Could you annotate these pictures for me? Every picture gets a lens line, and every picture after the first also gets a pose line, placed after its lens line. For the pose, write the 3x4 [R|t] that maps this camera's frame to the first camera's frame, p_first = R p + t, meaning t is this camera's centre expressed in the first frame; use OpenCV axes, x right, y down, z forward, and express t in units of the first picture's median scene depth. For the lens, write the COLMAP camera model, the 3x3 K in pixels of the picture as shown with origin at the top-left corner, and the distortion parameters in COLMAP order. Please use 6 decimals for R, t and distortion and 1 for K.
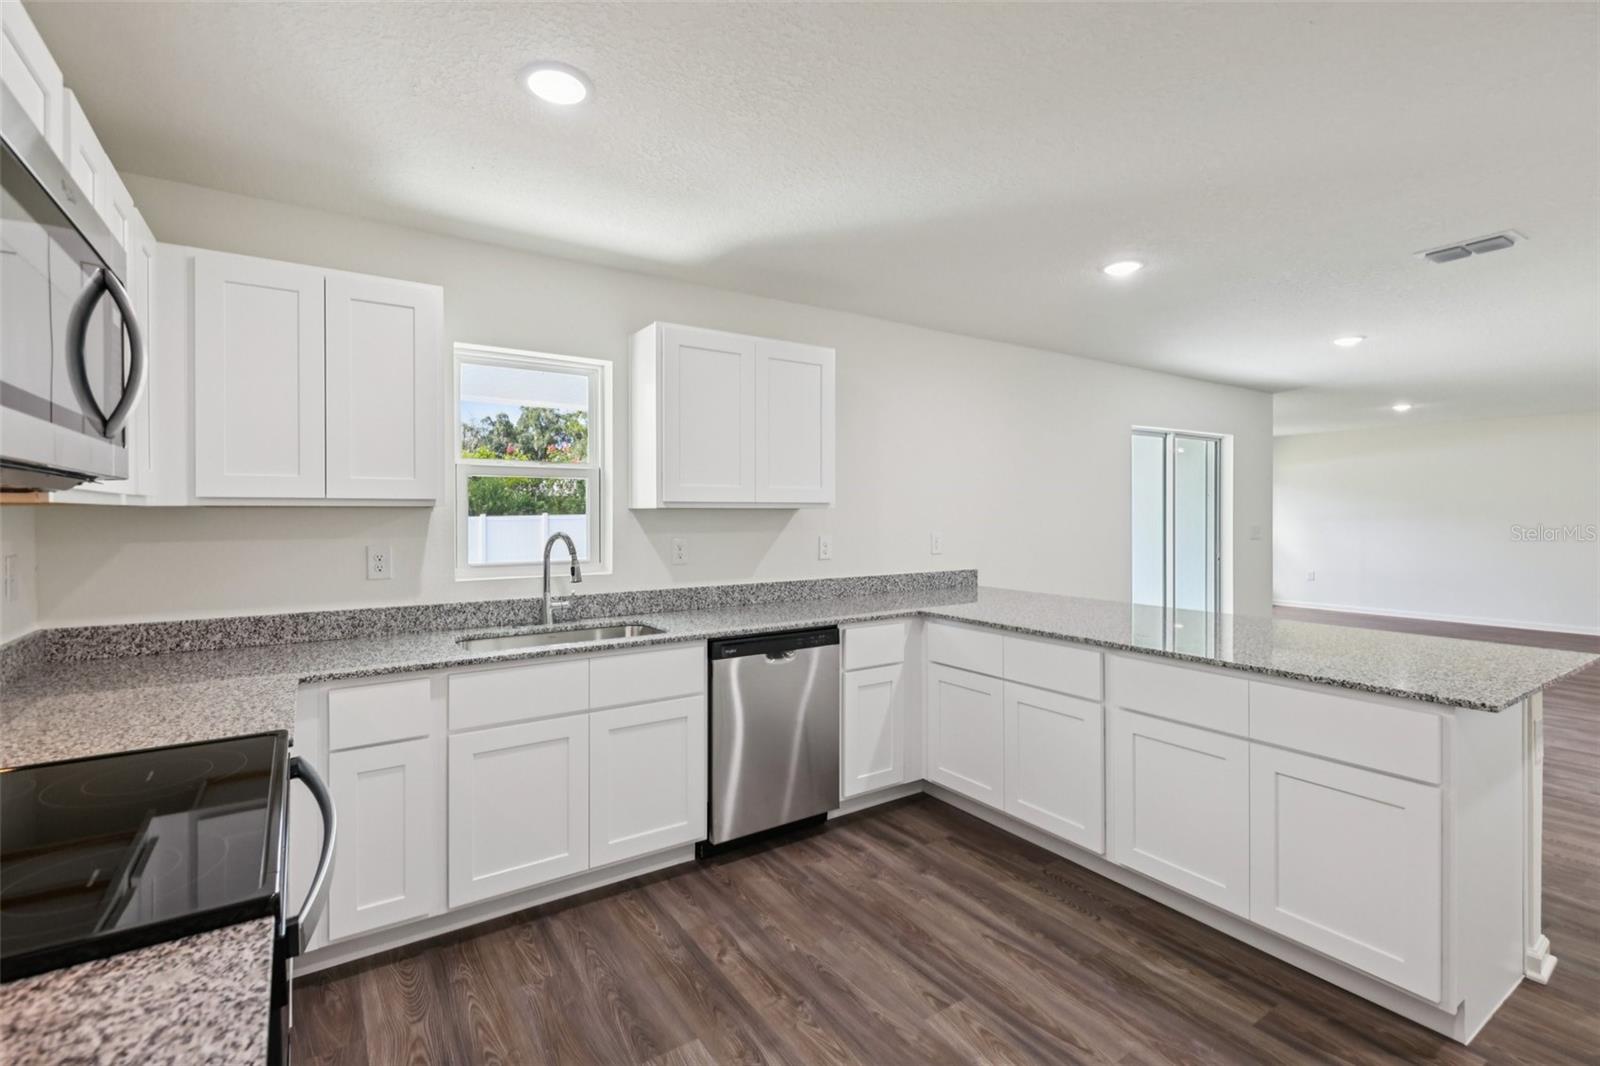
lens RADIAL K [[715.2, 0, 791.5], [0, 715.2, 525.0], [0, 0, 1]] dist [0.018868, -0.010069]
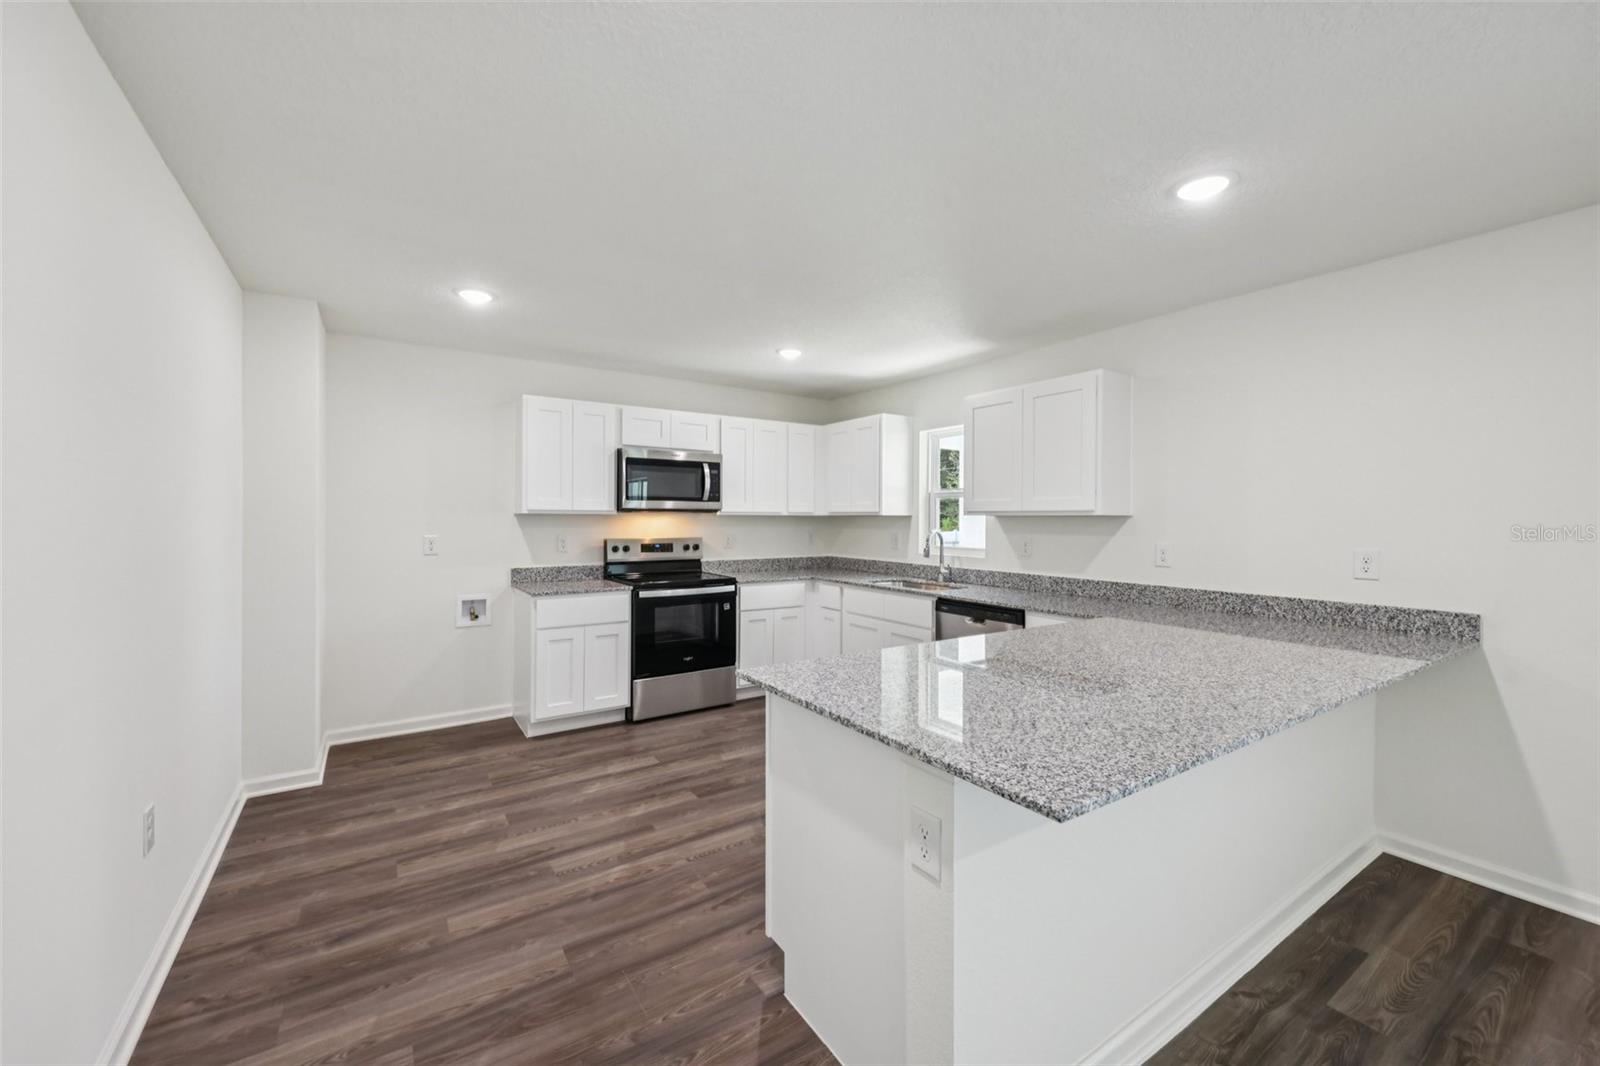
lens RADIAL K [[627.1, 0, 789.6], [0, 627.1, 526.5], [0, 0, 1]] dist [0.002615, 0.000109]
pose [[-0.001441, 0.016704, -0.999859, 1.248551], [-0.021048, 0.999638, 0.016731, -0.015621], [0.999777, 0.021069, -0.001089, 0.648654]]
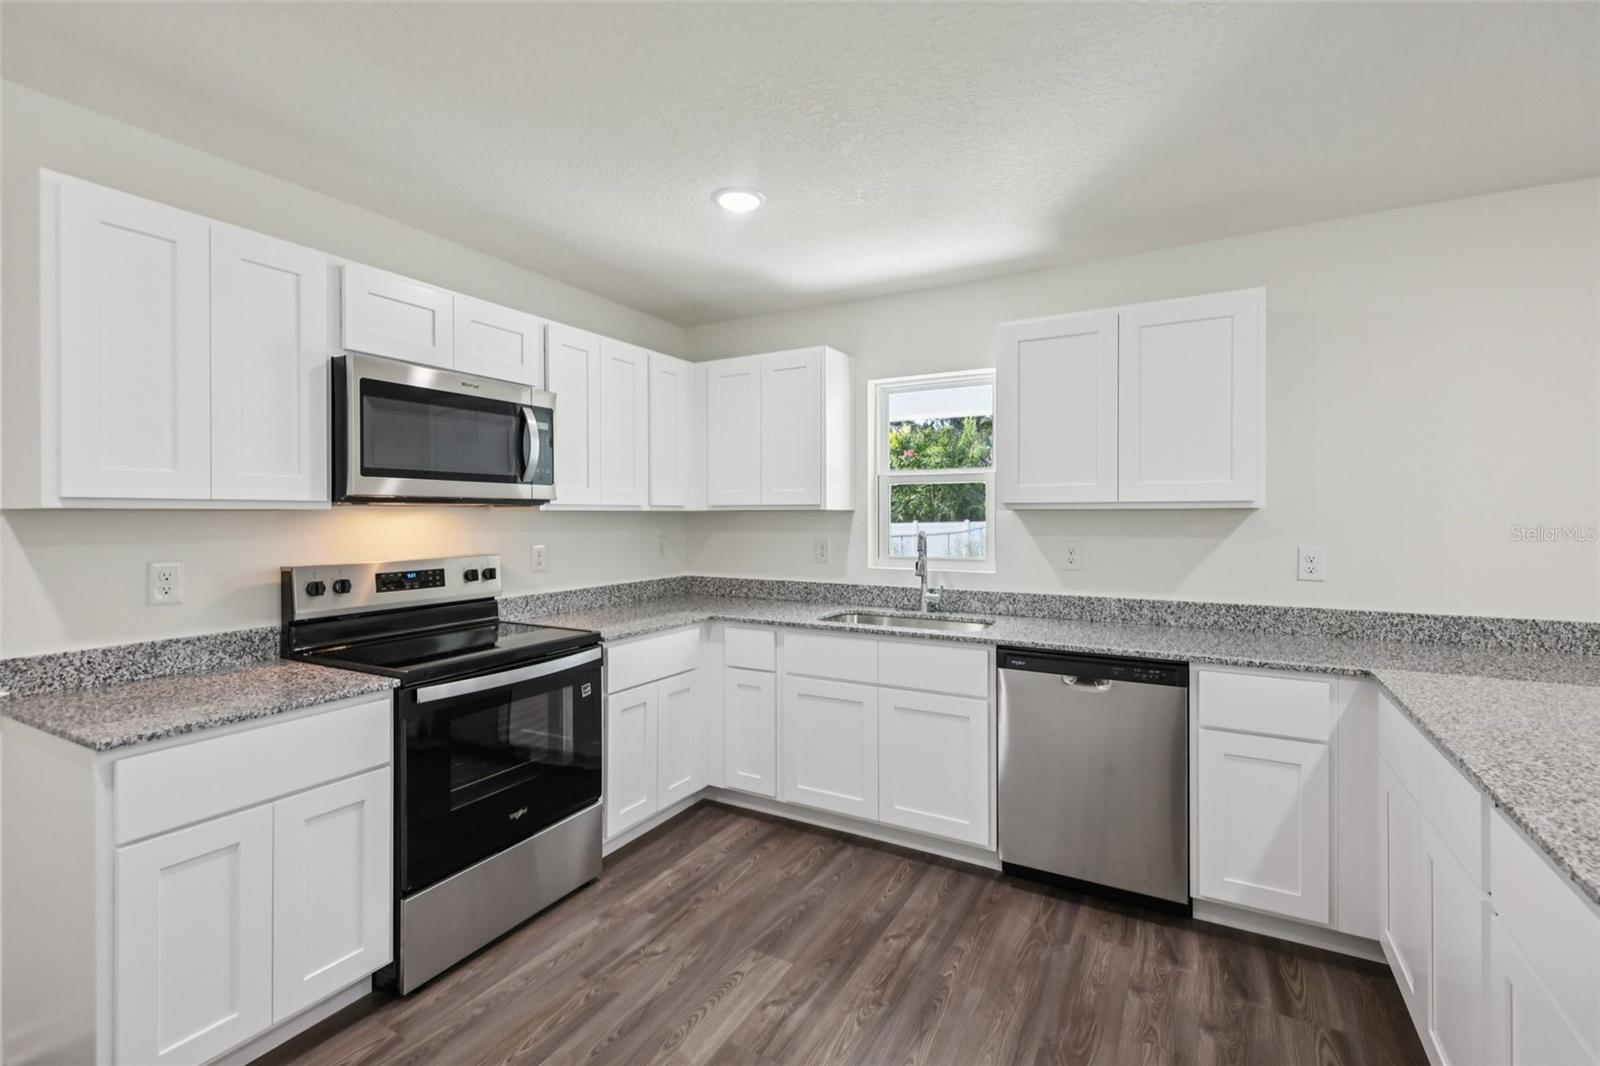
lens RADIAL K [[705.1, 0, 794.1], [0, 705.1, 522.7], [0, 0, 1]] dist [0.003010, -0.000246]
pose [[0.455839, 0.012226, -0.889978, 0.586211], [-0.013527, 0.999885, 0.006808, -0.008708], [0.889960, 0.008935, 0.455952, 0.312063]]
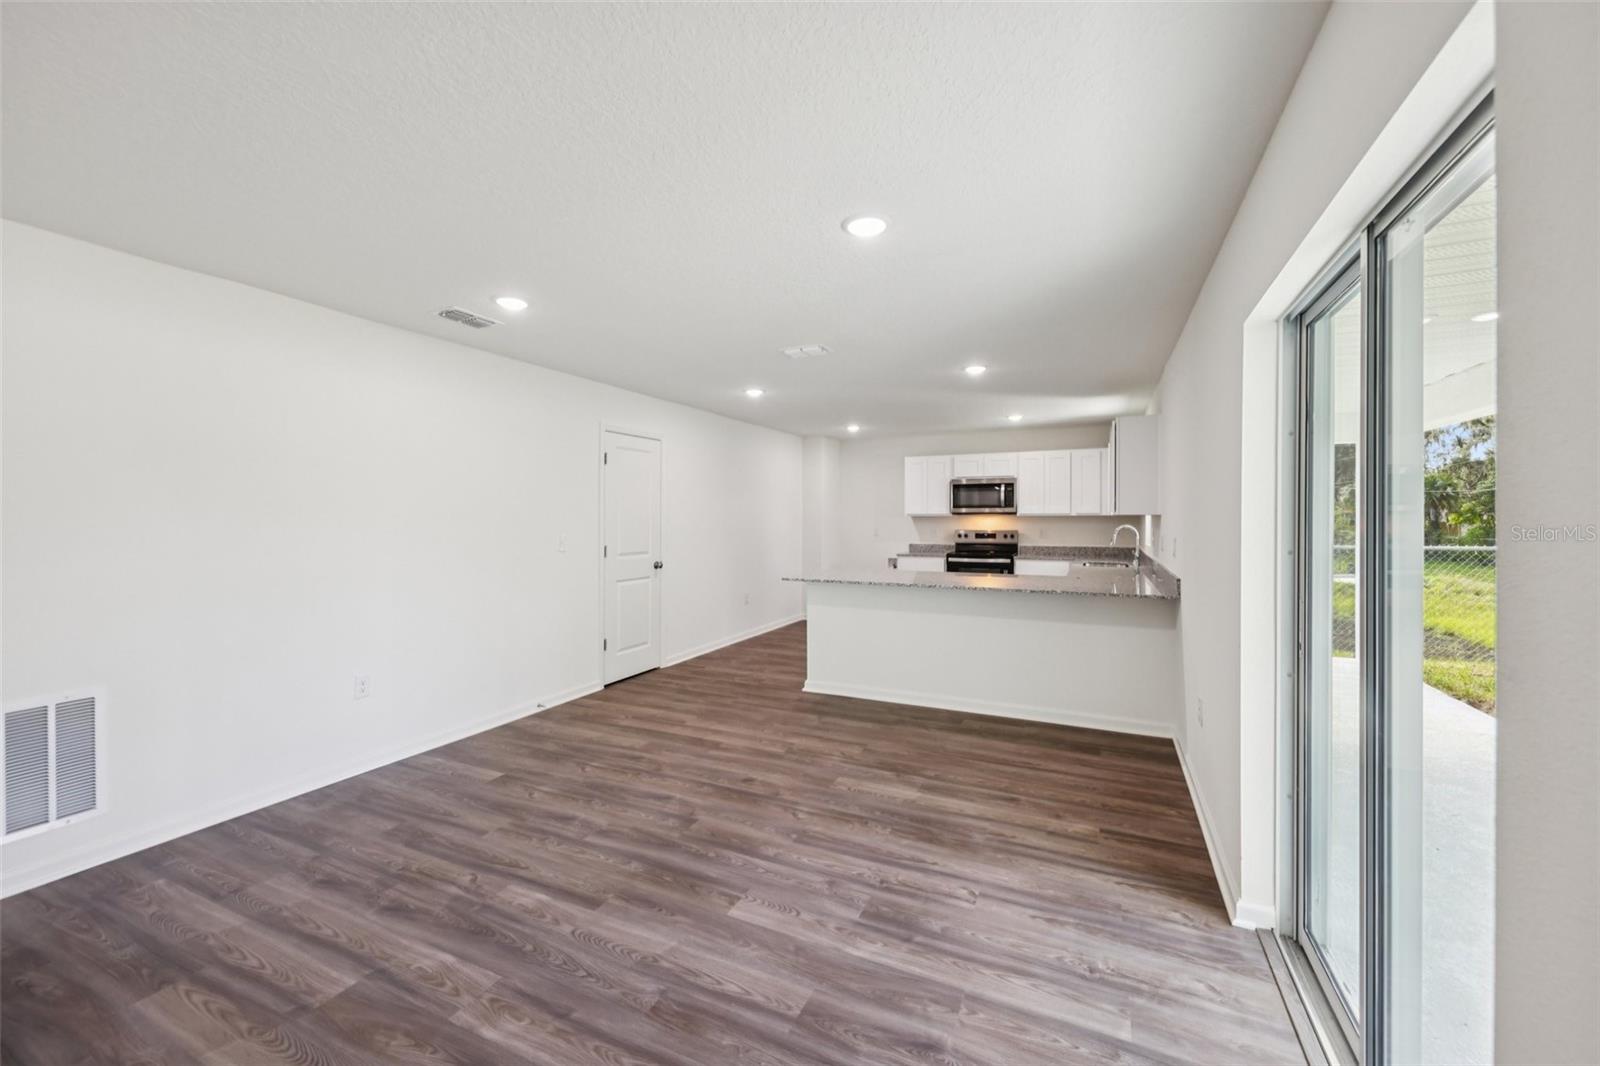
lens RADIAL K [[633.9, 0, 796.6], [0, 633.9, 516.8], [0, 0, 1]] dist [0.001382, -0.000278]
pose [[-0.851803, 0.005017, -0.523839, 1.774273], [-0.004185, 0.999857, 0.016382, -0.051150], [0.523846, 0.016147, -0.851660, 2.277268]]
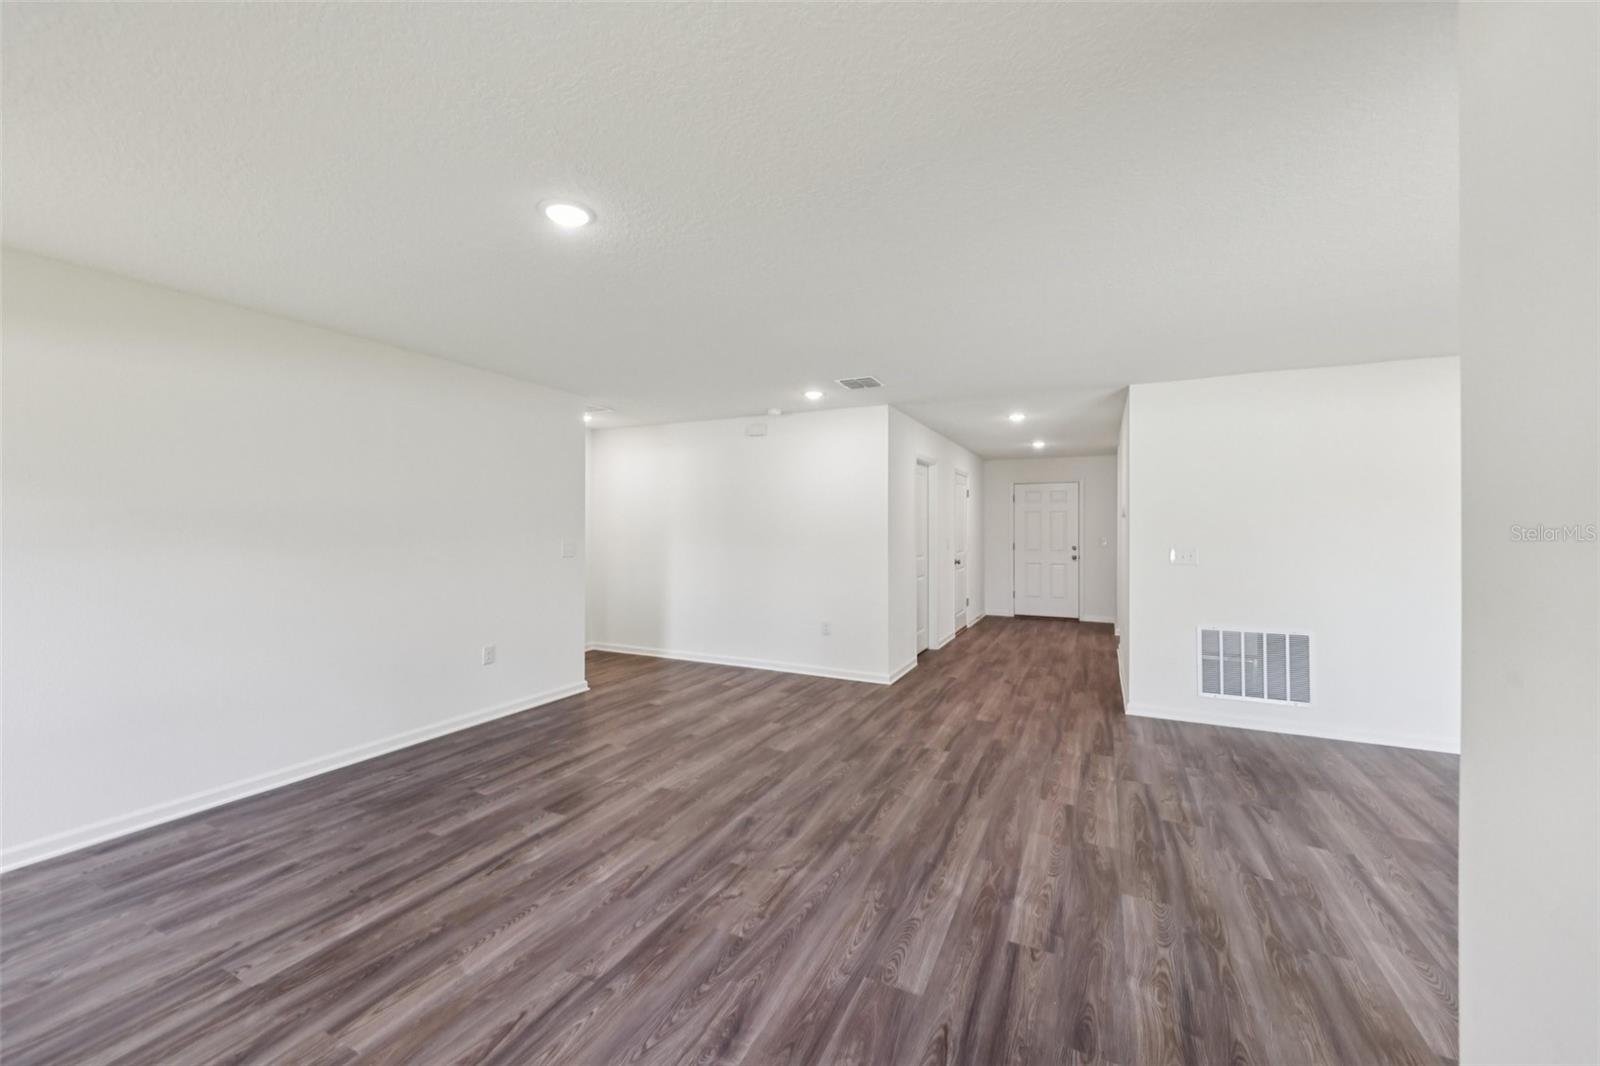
lens RADIAL K [[637.6, 0, 792.6], [0, 637.6, 523.6], [0, 0, 1]] dist [0.010555, -0.000136]
pose [[-0.513811, 0.005968, 0.857882, 1.465405], [0.009065, 0.999958, -0.001527, -0.056455], [-0.857855, 0.006992, -0.513844, 2.846752]]
